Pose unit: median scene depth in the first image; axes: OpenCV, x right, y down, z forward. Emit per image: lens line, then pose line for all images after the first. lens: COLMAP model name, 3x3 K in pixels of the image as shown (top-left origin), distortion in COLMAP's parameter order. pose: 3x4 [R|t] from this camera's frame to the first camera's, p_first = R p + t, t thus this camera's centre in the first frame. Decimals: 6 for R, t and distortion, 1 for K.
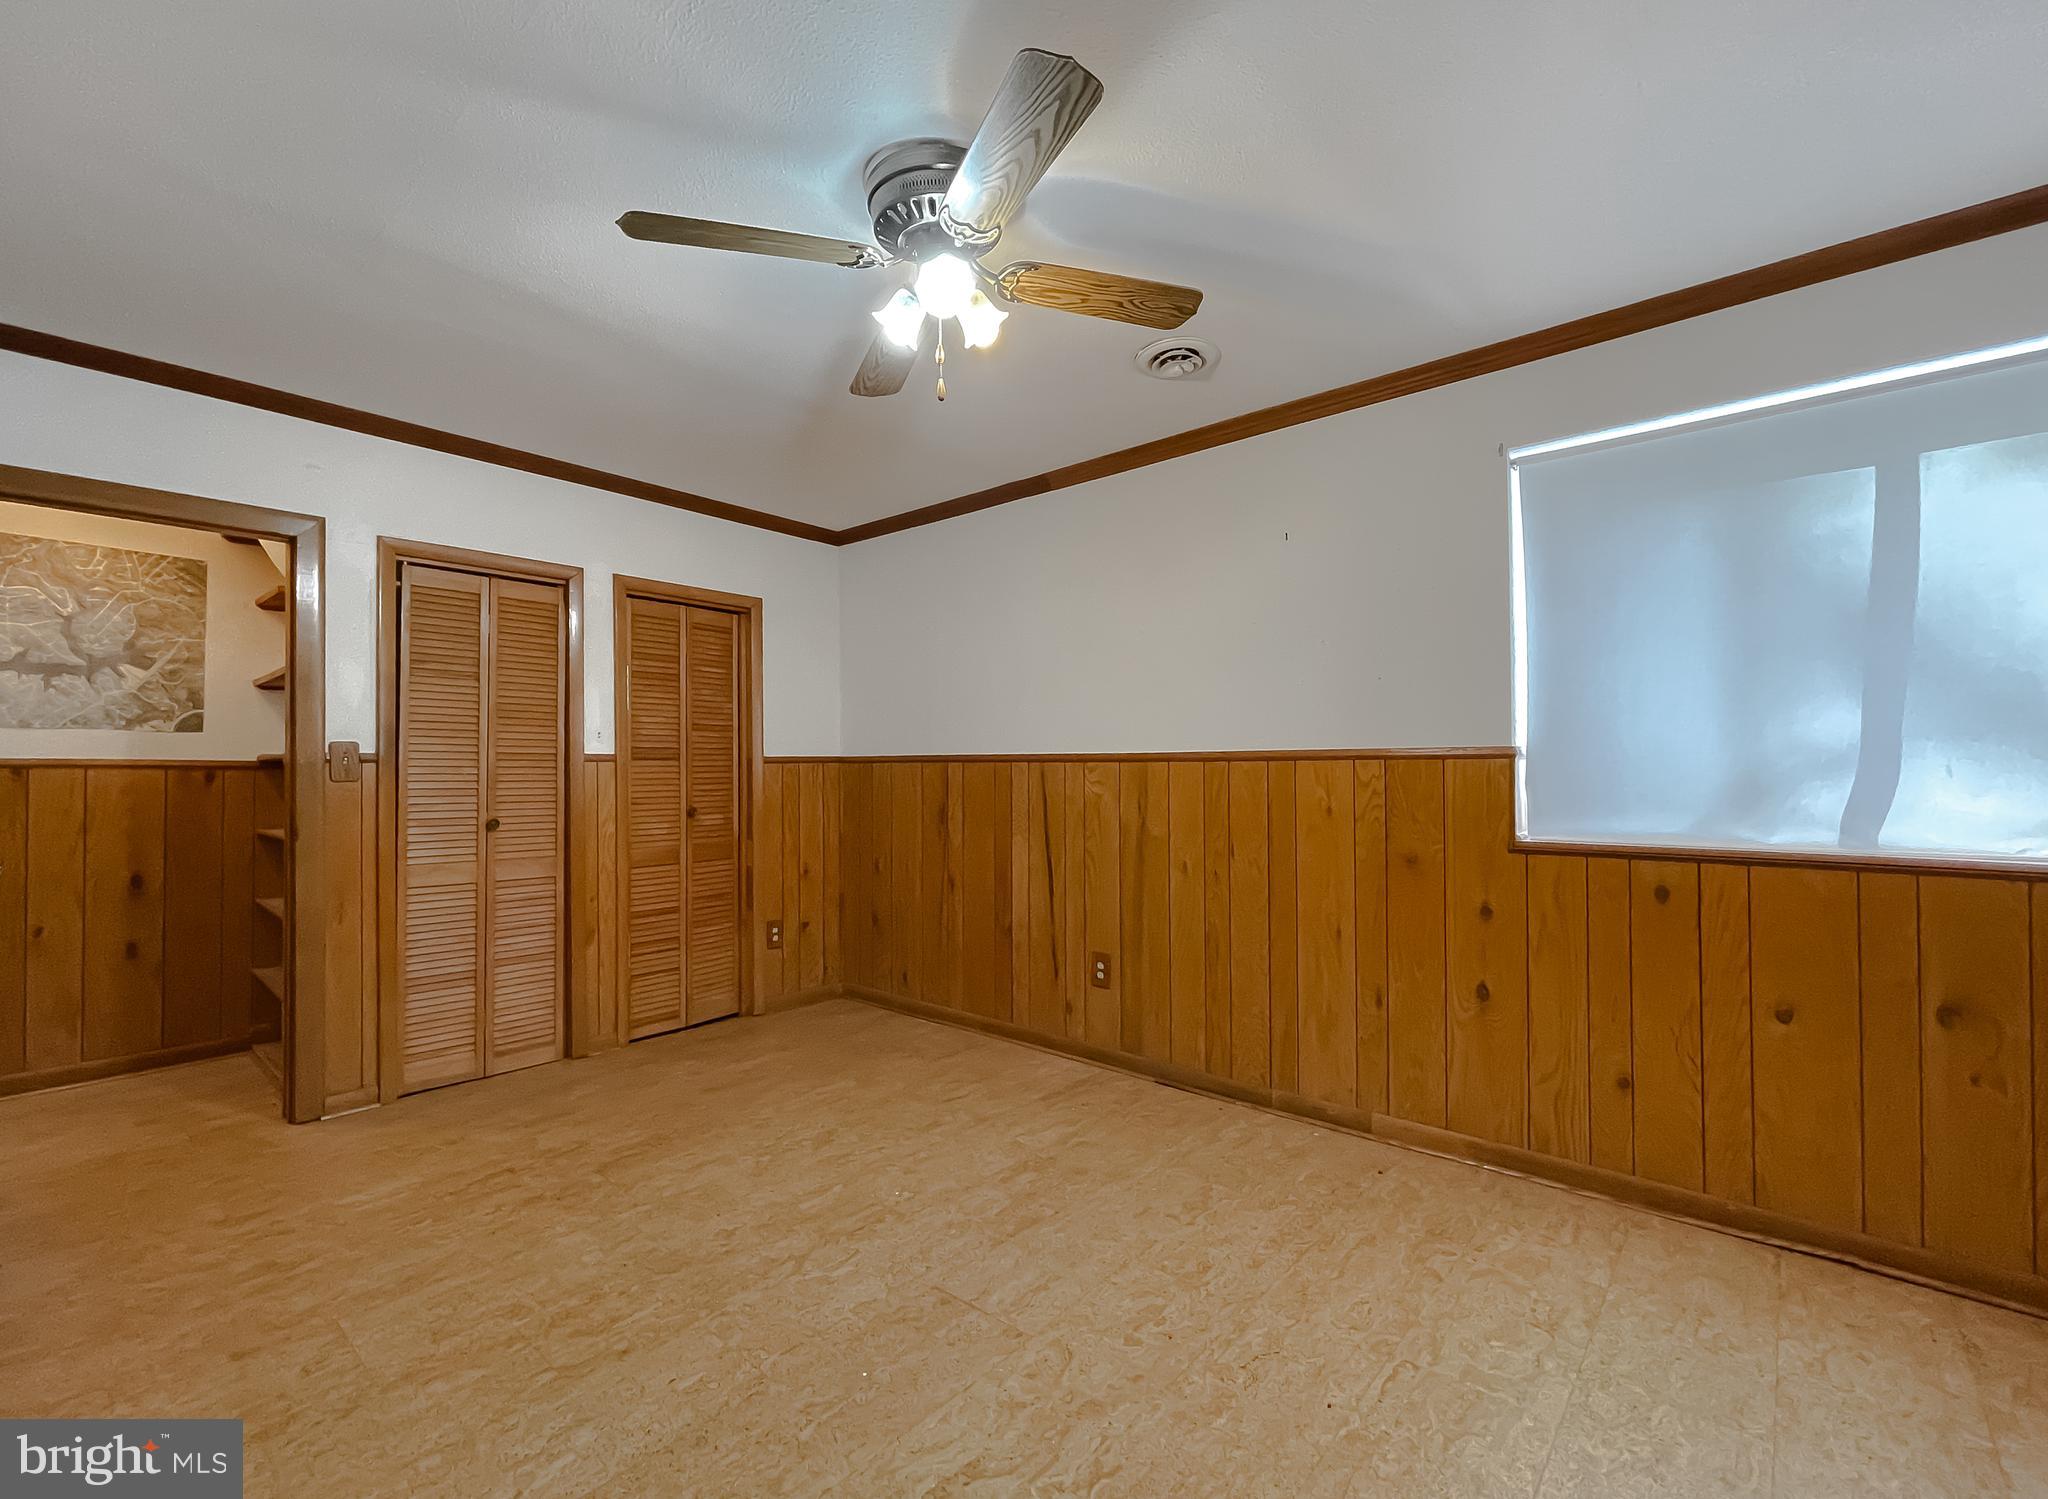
lens RADIAL K [[865.0, 0, 1027.8], [0, 865.0, 749.9], [0, 0, 1]] dist [-0.008245, 0.003421]
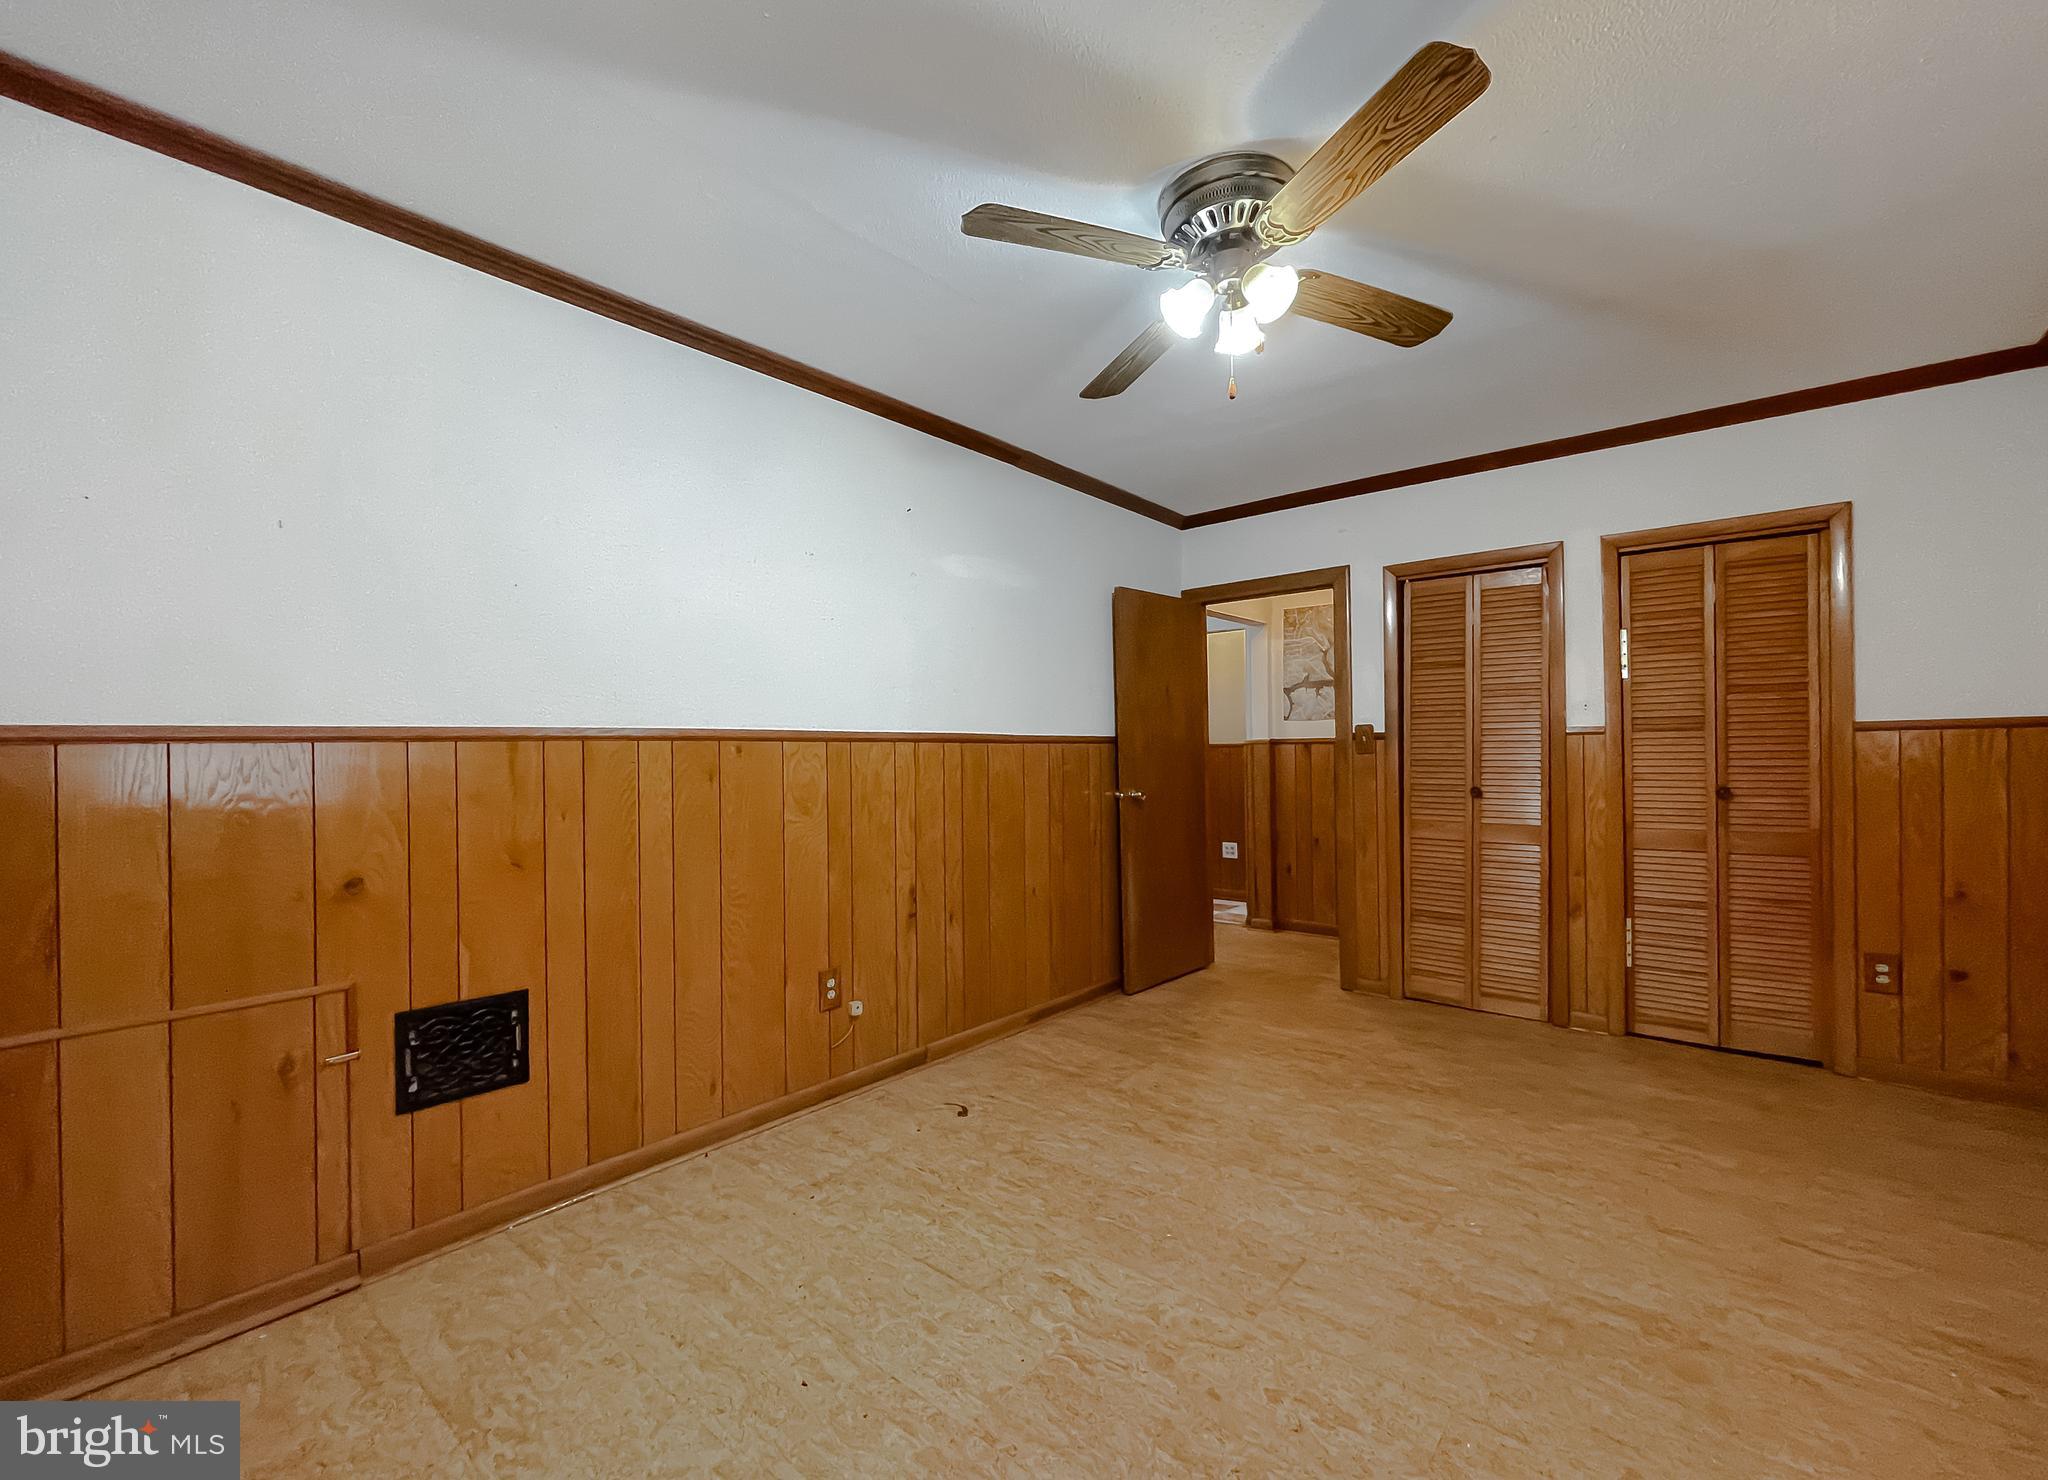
lens RADIAL K [[857.9, 0, 1023.9], [0, 857.9, 750.2], [0, 0, 1]] dist [-0.000479, 0.000526]
pose [[0.033431, 0.004562, -0.999431, 0.509438], [0.035392, 0.999357, 0.005746, 0.003759], [0.998814, -0.035564, 0.033248, 0.377737]]
